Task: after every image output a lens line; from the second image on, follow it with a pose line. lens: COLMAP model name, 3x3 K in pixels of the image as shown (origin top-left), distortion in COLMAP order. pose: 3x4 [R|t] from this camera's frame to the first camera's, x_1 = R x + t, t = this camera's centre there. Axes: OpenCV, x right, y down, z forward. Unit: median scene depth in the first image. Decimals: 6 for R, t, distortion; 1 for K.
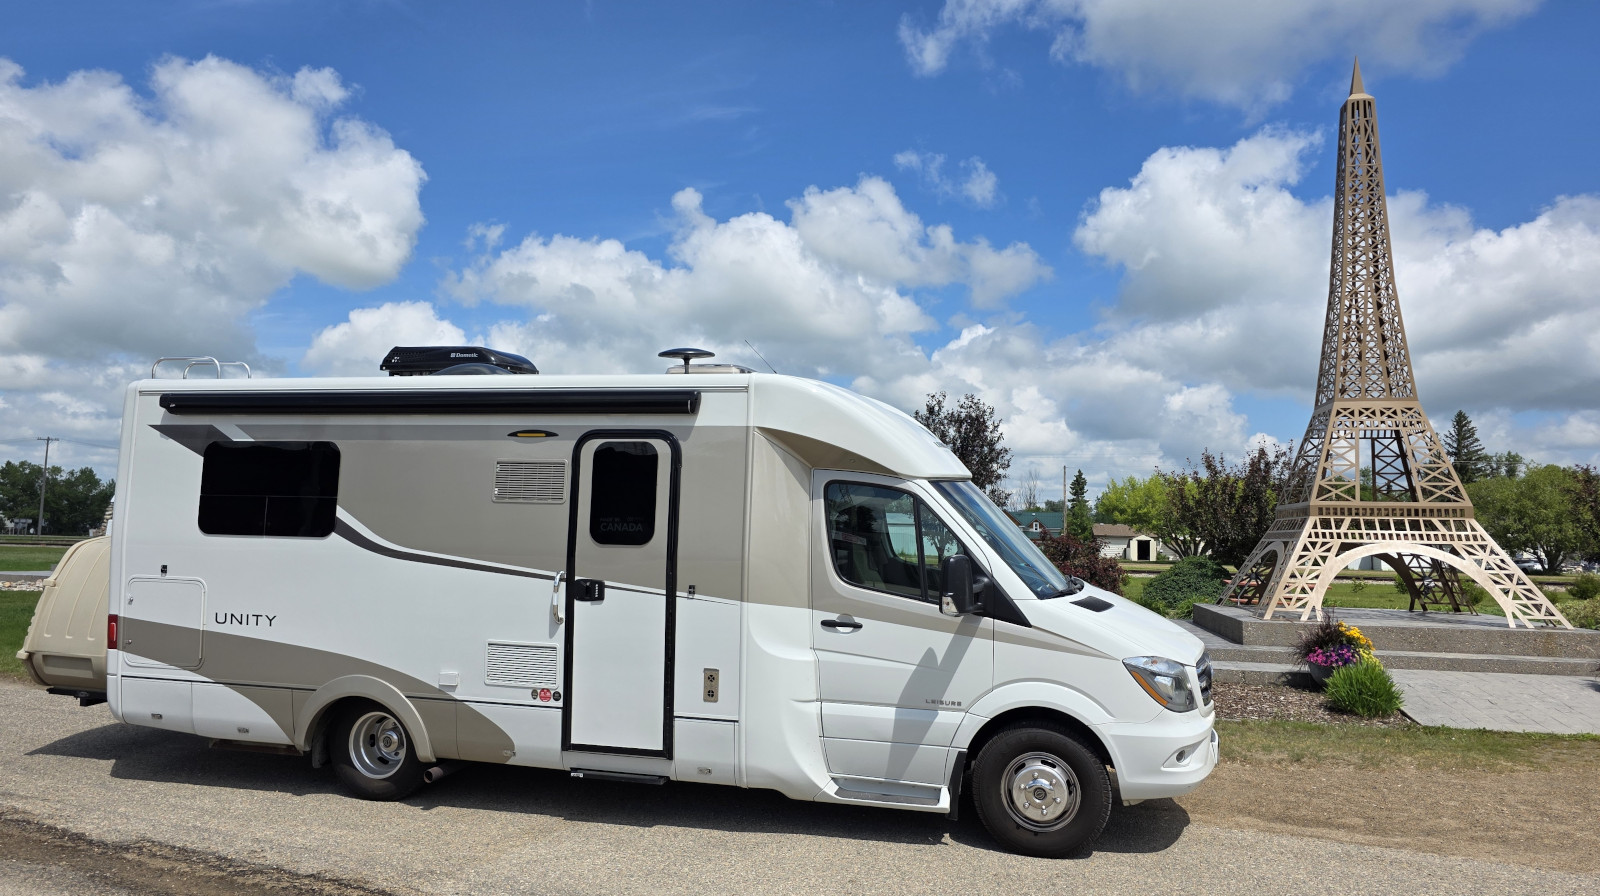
lens RADIAL K [[1137.4, 0, 800.0], [0, 1137.4, 448.0], [0, 0, 1]] dist [0.001269, 0.000803]
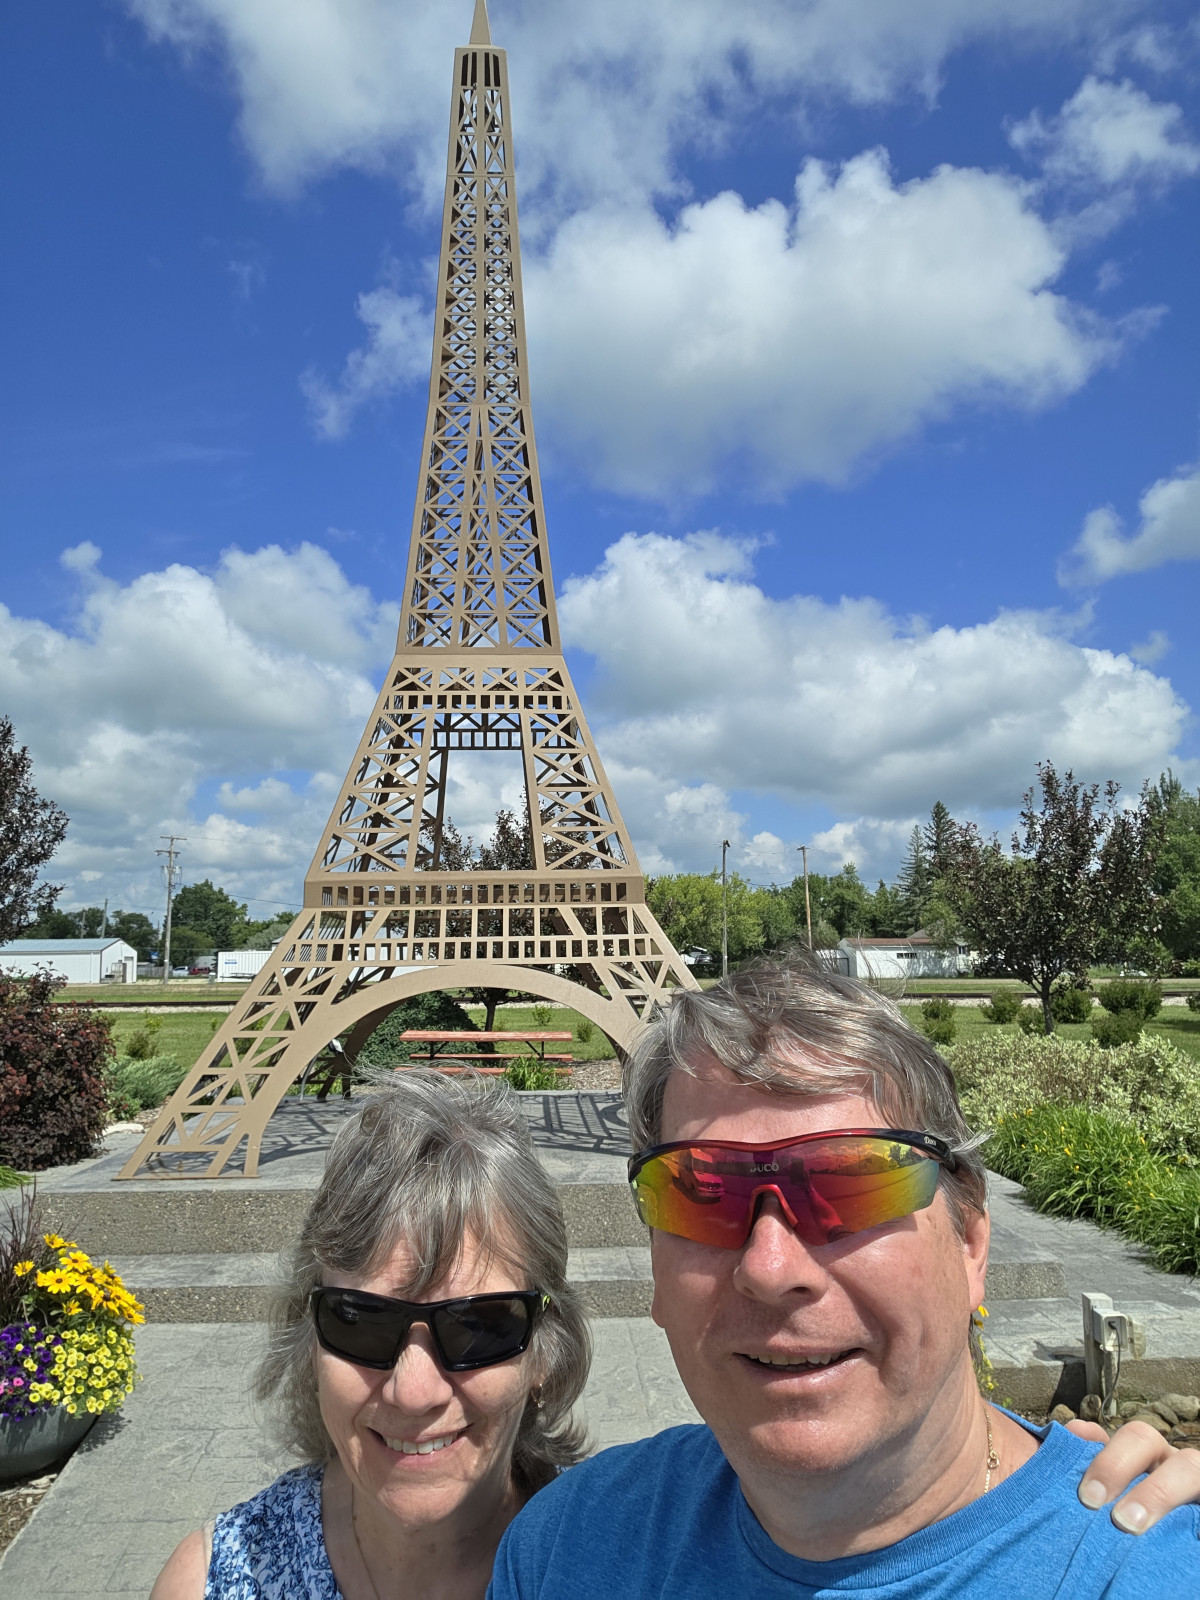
lens RADIAL K [[1161.3, 0, 600.0], [0, 1161.3, 800.0], [0, 0, 1]] dist [0.000317, 0.000074]
pose [[0.972263, -0.007424, 0.233772, 0.459061], [0.018532, 0.998799, -0.045354, 0.041032], [-0.233155, 0.048428, 0.971233, 0.548847]]
